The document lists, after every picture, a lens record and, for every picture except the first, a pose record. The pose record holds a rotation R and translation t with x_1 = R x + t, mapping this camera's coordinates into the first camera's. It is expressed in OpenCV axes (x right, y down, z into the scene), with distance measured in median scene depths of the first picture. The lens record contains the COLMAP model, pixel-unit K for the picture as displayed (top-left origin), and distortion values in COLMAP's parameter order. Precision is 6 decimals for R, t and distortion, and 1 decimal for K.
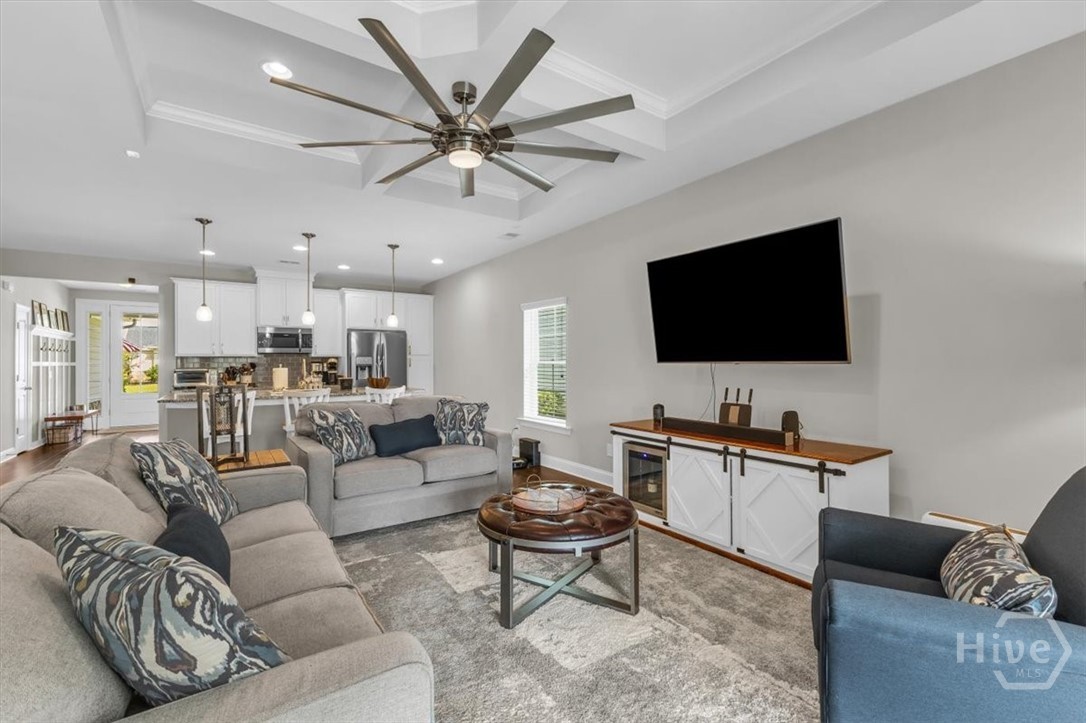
lens RADIAL K [[471.6, 0, 545.1], [0, 471.6, 359.4], [0, 0, 1]] dist [0.009290, -0.001305]
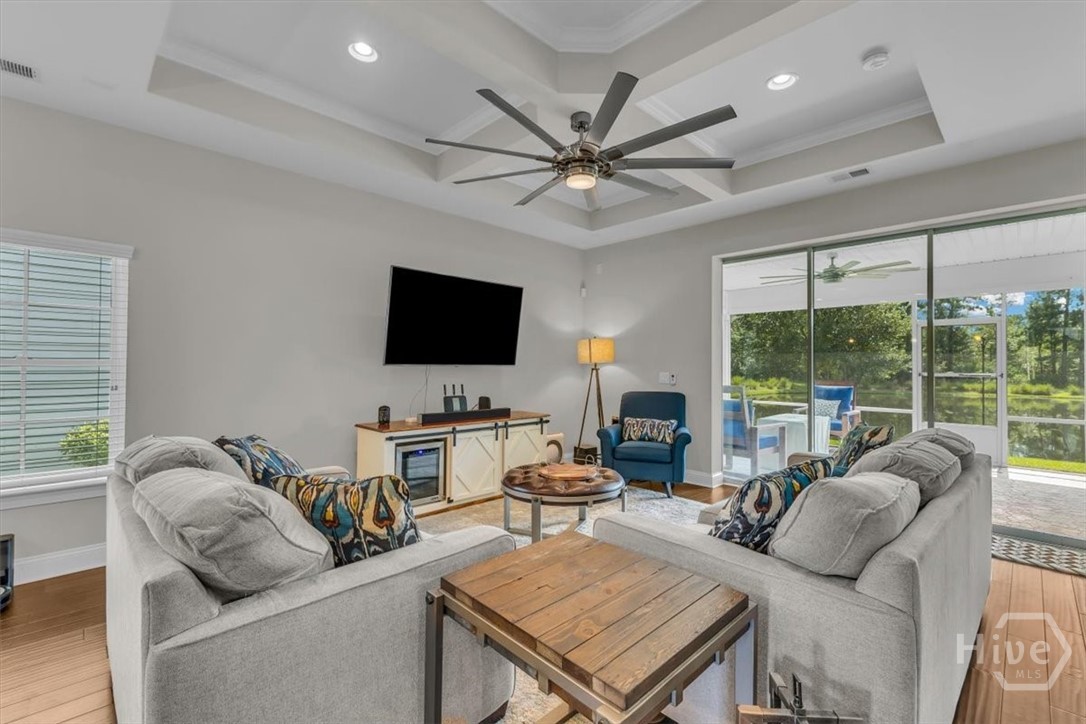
lens RADIAL K [[471.6, 0, 545.1], [0, 471.6, 359.9], [0, 0, 1]] dist [0.009290, -0.001305]
pose [[-0.169671, 0.017052, 0.985353, -0.947197], [-0.009363, 0.999777, -0.018914, 0.013892], [-0.985456, -0.012435, -0.169474, 0.962072]]
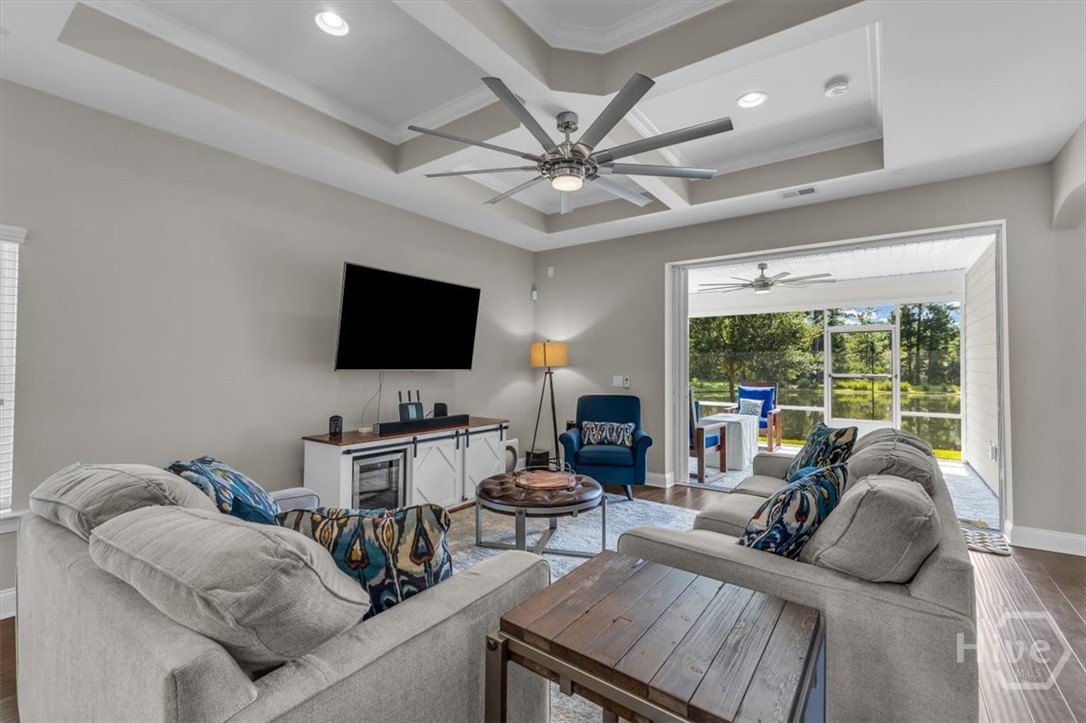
lens RADIAL K [[471.6, 0, 545.1], [0, 471.6, 359.4], [0, 0, 1]] dist [0.009290, -0.001305]
pose [[-0.331418, 0.019937, 0.943273, -0.887944], [-0.005667, 0.999717, -0.023121, 0.004617], [-0.943467, -0.013008, -0.331212, 1.064731]]
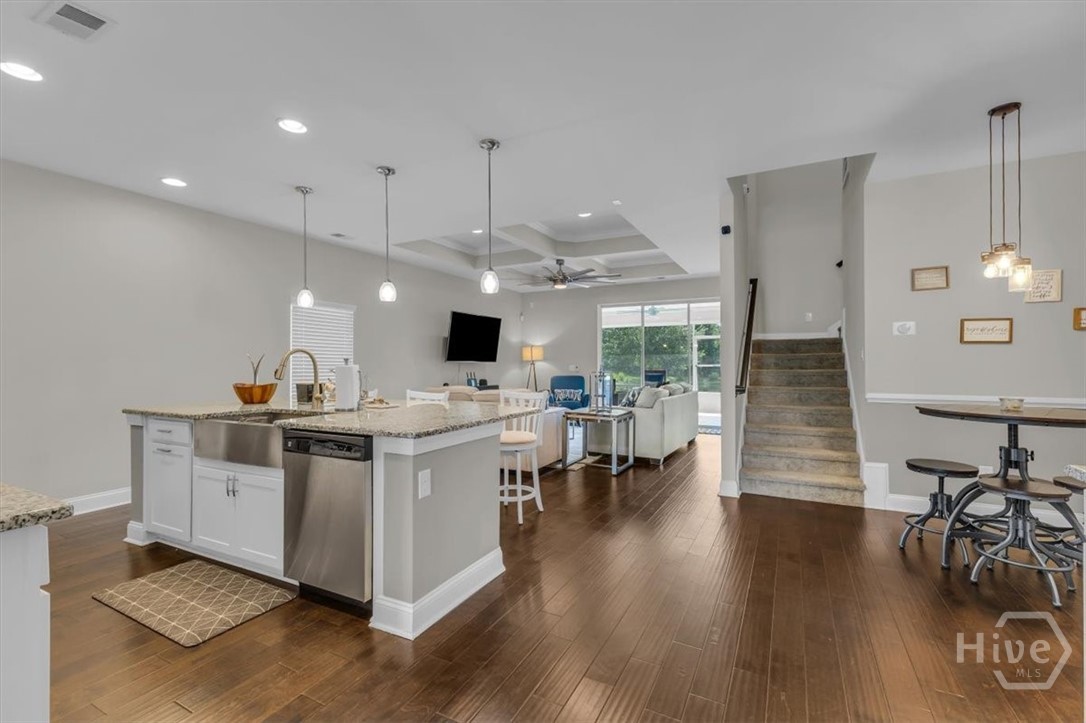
lens RADIAL K [[471.6, 0, 545.1], [0, 471.6, 359.4], [0, 0, 1]] dist [0.009290, -0.001305]
pose [[-0.462980, 0.015378, 0.886235, -1.936492], [0.000637, 0.999855, -0.017017, 0.034759], [-0.886369, -0.007314, -0.462923, 1.779385]]
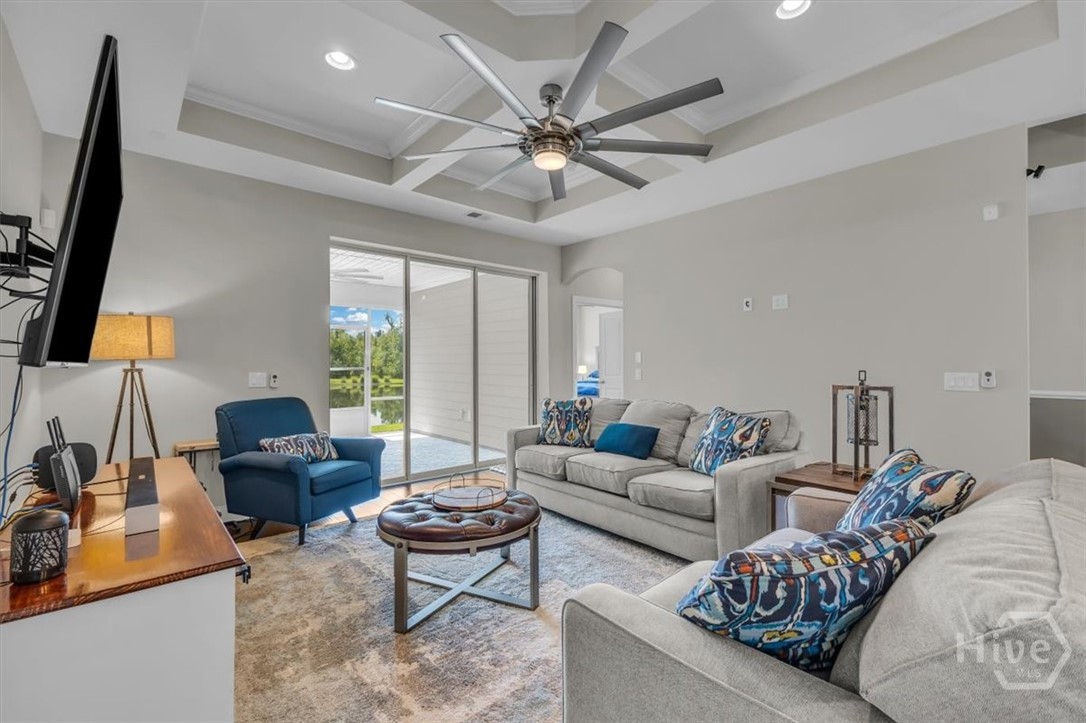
lens RADIAL K [[476.4, 0, 543.0], [0, 476.4, 361.5], [0, 0, 1]] dist [0.011550, -0.000108]
pose [[-0.993781, 0.010919, -0.110819, -0.026444], [0.011772, 0.999906, -0.007044, 0.011442], [0.110732, -0.008305, -0.993816, 1.533007]]
